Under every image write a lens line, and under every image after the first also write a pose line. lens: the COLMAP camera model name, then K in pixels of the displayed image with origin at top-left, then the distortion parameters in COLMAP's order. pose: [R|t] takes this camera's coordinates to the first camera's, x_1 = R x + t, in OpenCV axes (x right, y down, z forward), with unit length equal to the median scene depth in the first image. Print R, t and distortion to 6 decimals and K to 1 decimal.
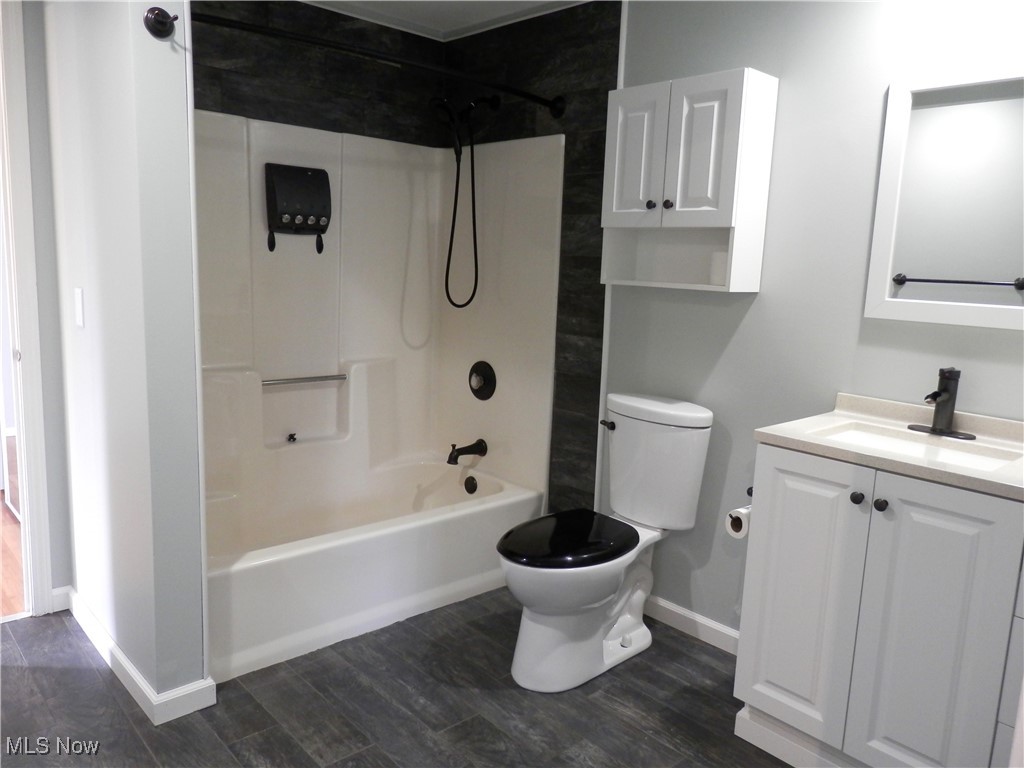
lens RADIAL K [[751.4, 0, 511.1], [0, 751.4, 382.4], [0, 0, 1]] dist [-0.010996, -0.001161]
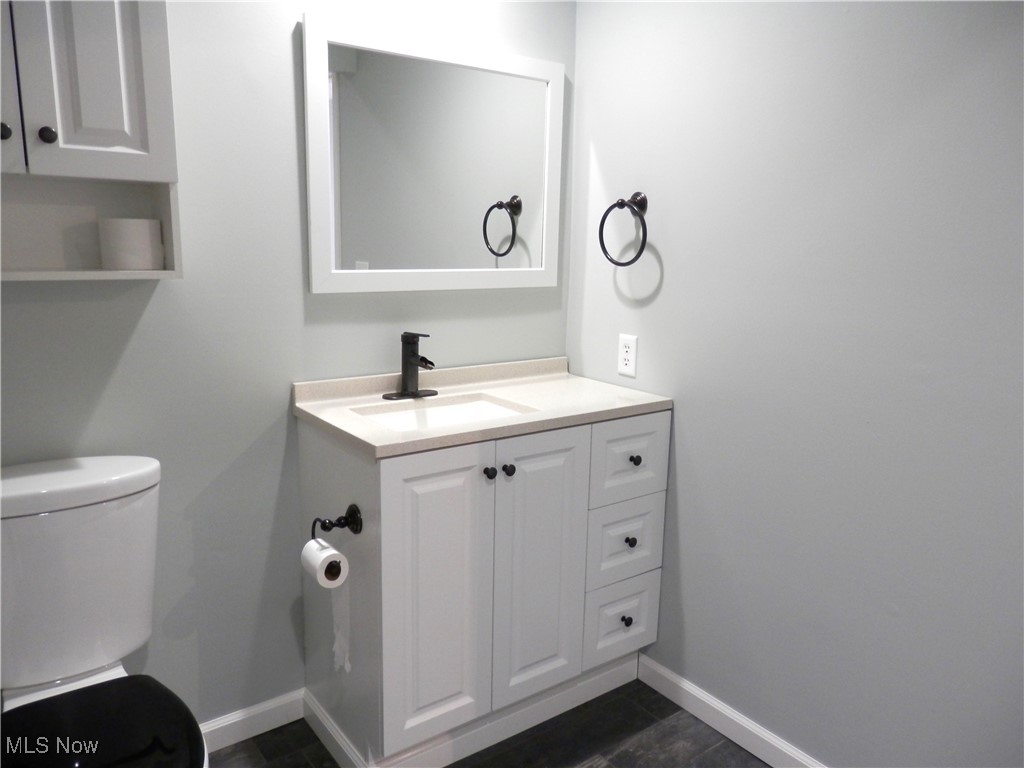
lens RADIAL K [[751.4, 0, 511.5], [0, 751.4, 385.6], [0, 0, 1]] dist [-0.010996, -0.001161]
pose [[0.097126, -0.226224, 0.969221, -0.409517], [0.143673, 0.966812, 0.211264, -0.141739], [-0.984847, 0.118732, 0.126405, 0.699569]]
